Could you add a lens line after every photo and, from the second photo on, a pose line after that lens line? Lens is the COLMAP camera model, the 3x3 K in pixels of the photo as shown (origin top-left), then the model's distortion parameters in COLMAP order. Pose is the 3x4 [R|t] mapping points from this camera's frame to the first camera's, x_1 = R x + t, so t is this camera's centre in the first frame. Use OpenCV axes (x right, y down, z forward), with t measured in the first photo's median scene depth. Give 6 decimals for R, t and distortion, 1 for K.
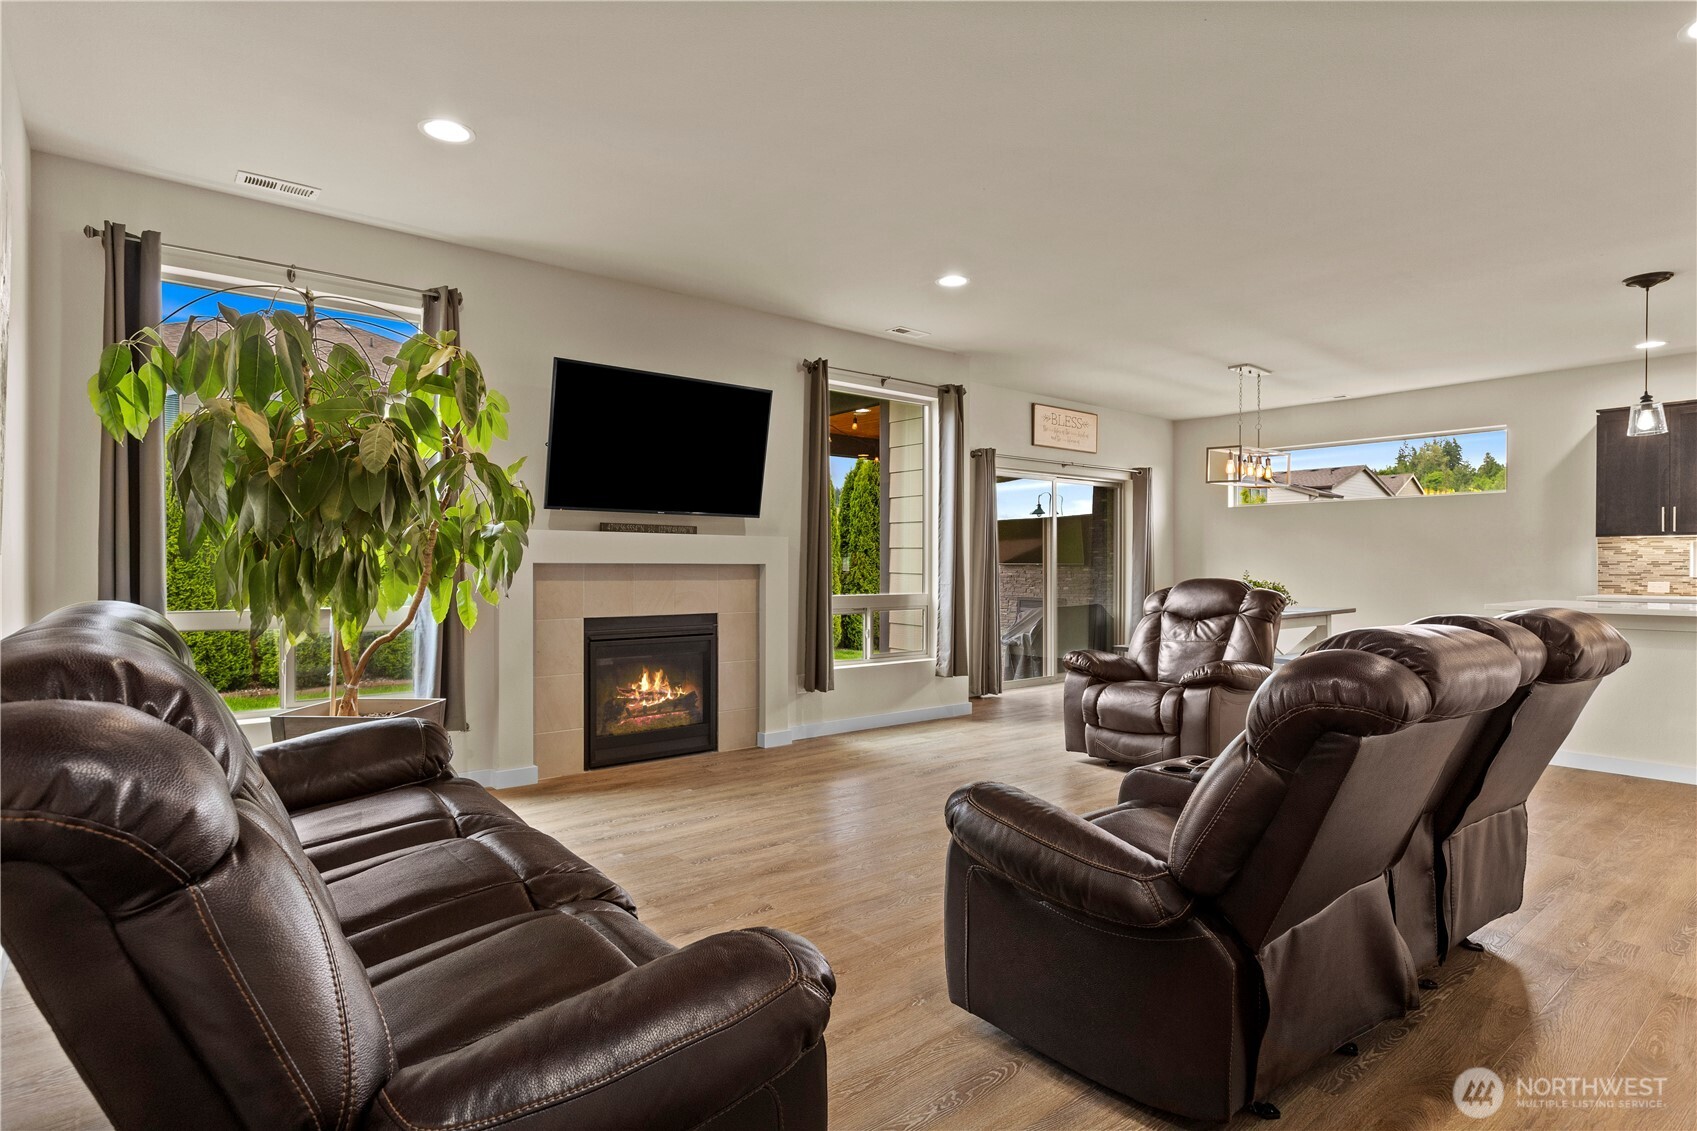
lens RADIAL K [[868.6, 0, 848.5], [0, 868.6, 565.5], [0, 0, 1]] dist [-0.041570, 0.000079]
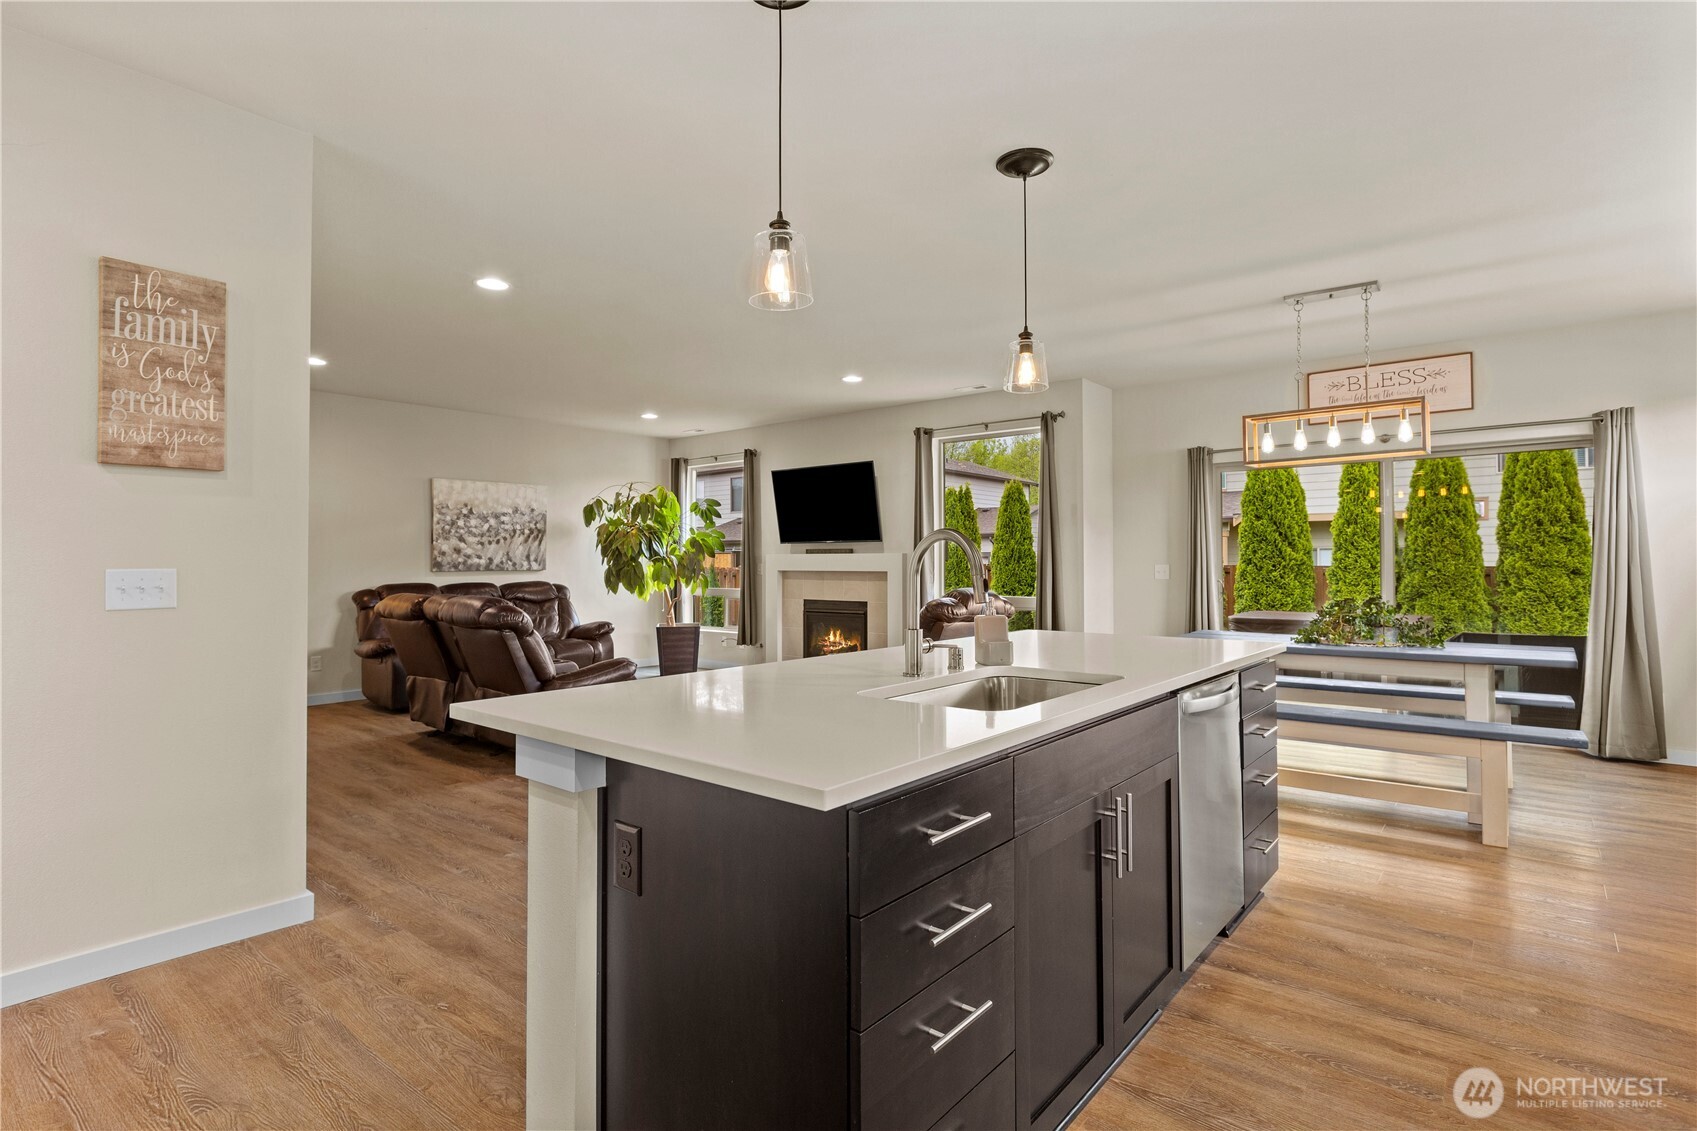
lens RADIAL K [[847.0, 0, 848.0], [0, 847.0, 542.5], [0, 0, 1]] dist [0.000258, 0.000000]
pose [[0.192577, -0.023449, -0.981002, 1.539762], [0.002413, 0.999723, -0.023423, -0.019806], [0.981279, 0.002143, 0.192580, 0.715812]]
